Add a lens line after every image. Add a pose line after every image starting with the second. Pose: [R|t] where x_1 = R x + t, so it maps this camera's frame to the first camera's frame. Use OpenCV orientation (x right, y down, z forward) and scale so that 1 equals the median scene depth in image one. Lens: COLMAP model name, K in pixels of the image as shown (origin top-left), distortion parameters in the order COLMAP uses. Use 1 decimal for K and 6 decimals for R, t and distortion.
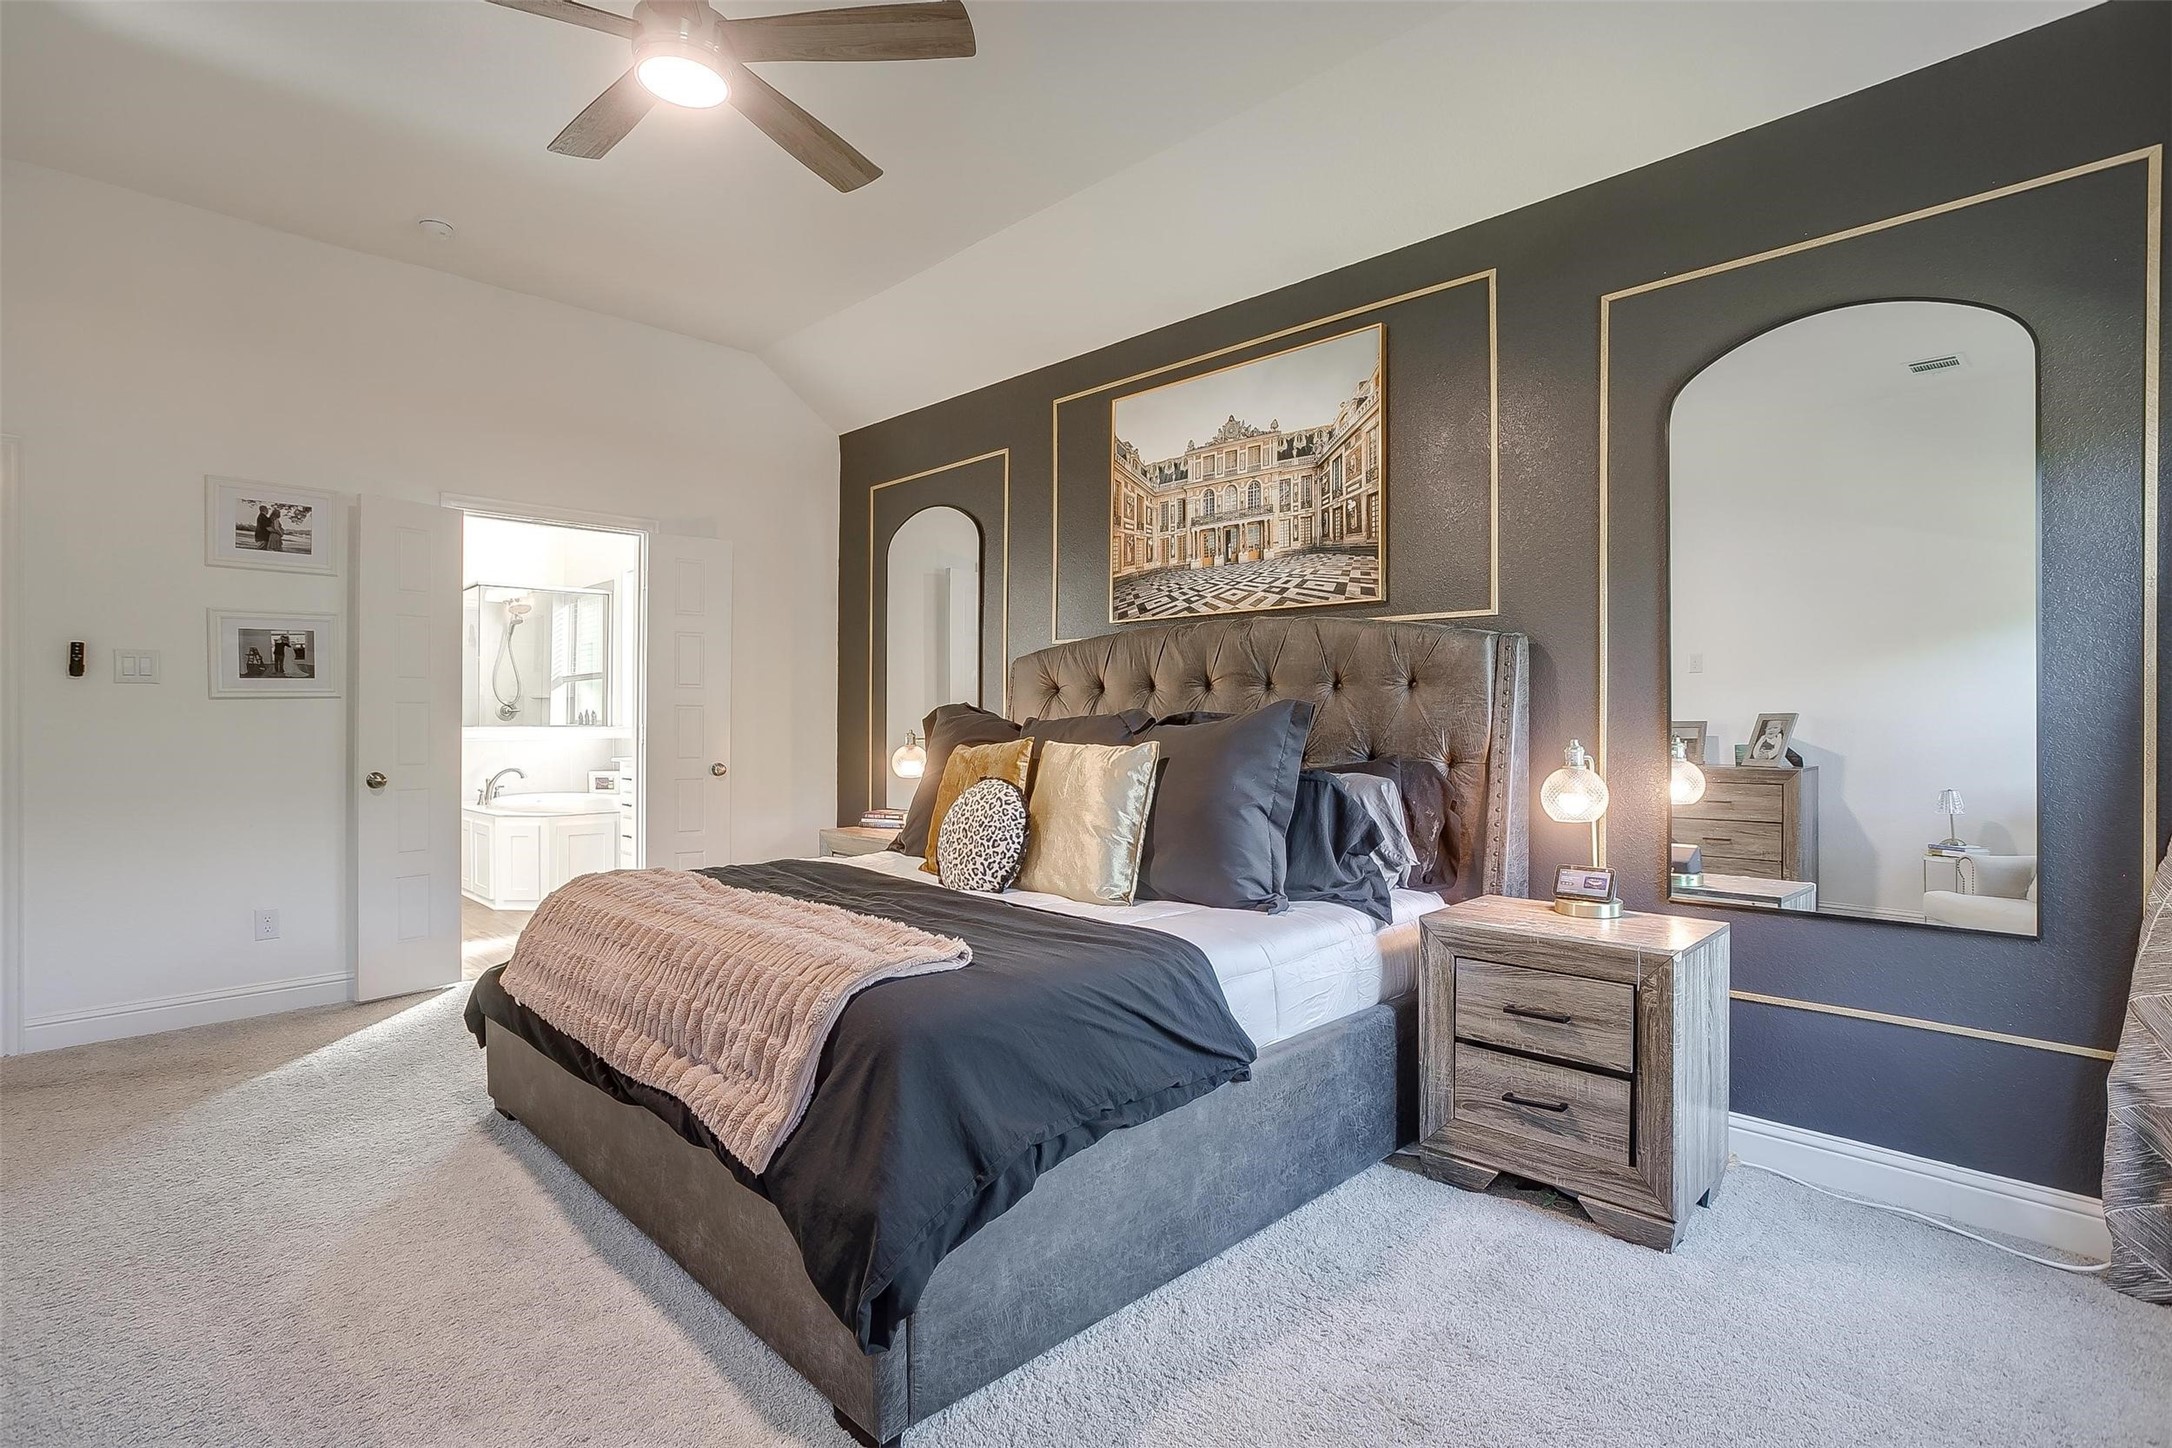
lens RADIAL K [[1051.5, 0, 1081.3], [0, 1051.5, 725.9], [0, 0, 1]] dist [-0.000513, 0.000487]
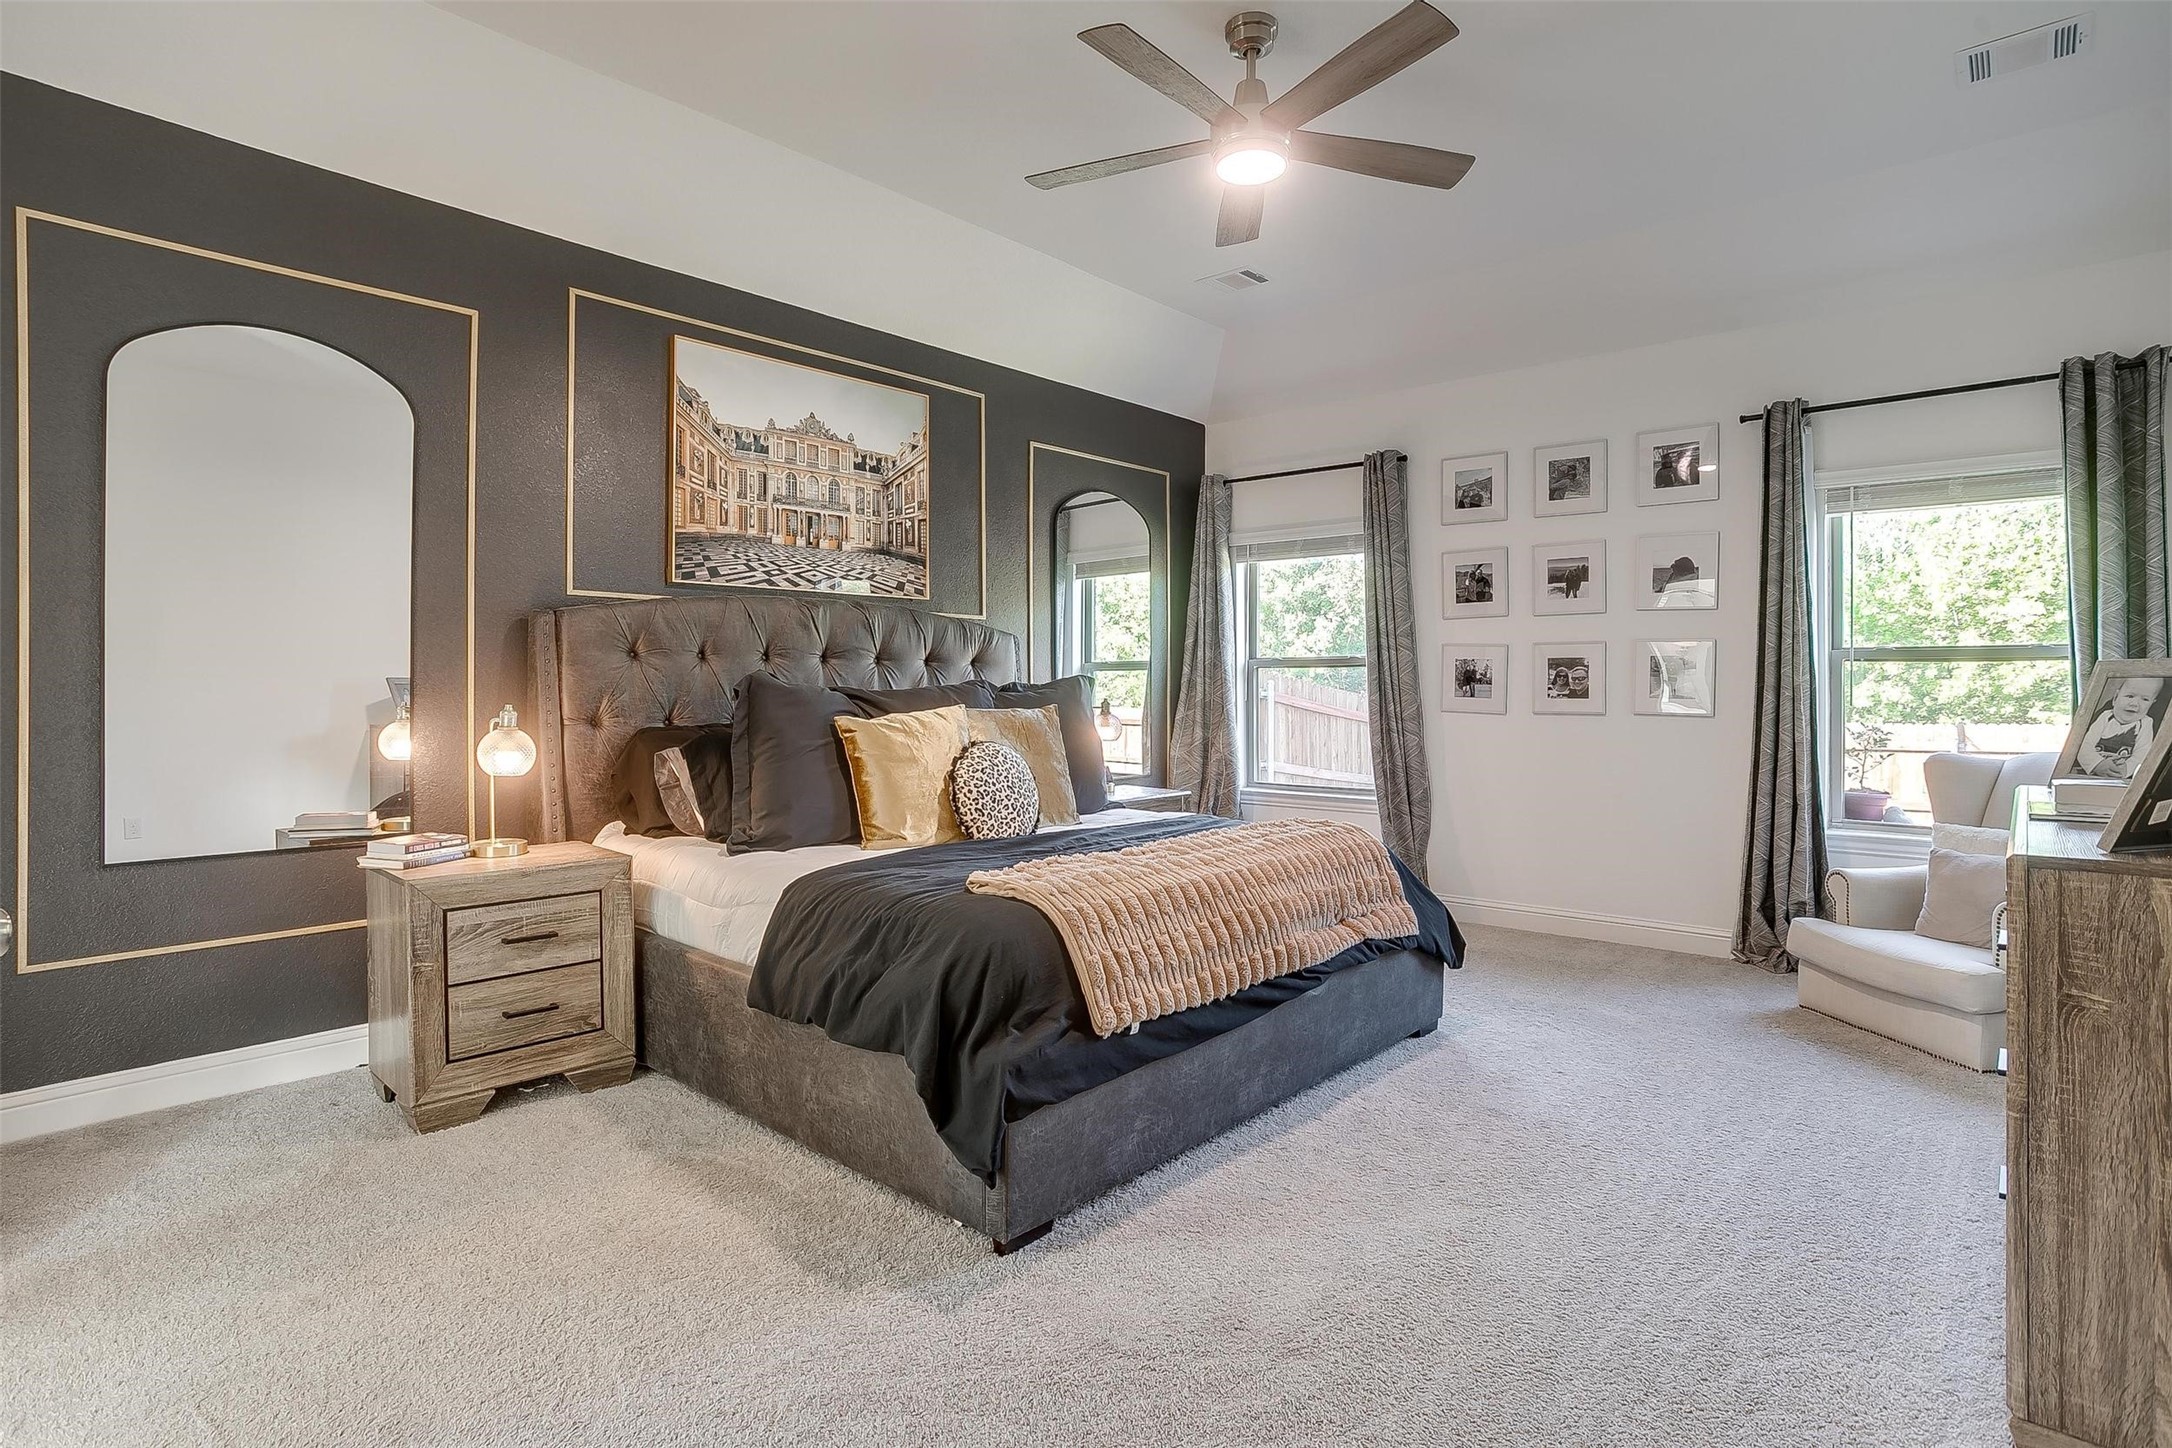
lens RADIAL K [[1051.5, 0, 1080.0], [0, 1051.5, 675.7], [0, 0, 1]] dist [-0.000513, 0.000487]
pose [[0.001797, -0.000620, 0.999998, -0.947824], [-0.001033, 0.999999, 0.000622, -0.020269], [-0.999998, -0.001034, 0.001796, 0.708862]]
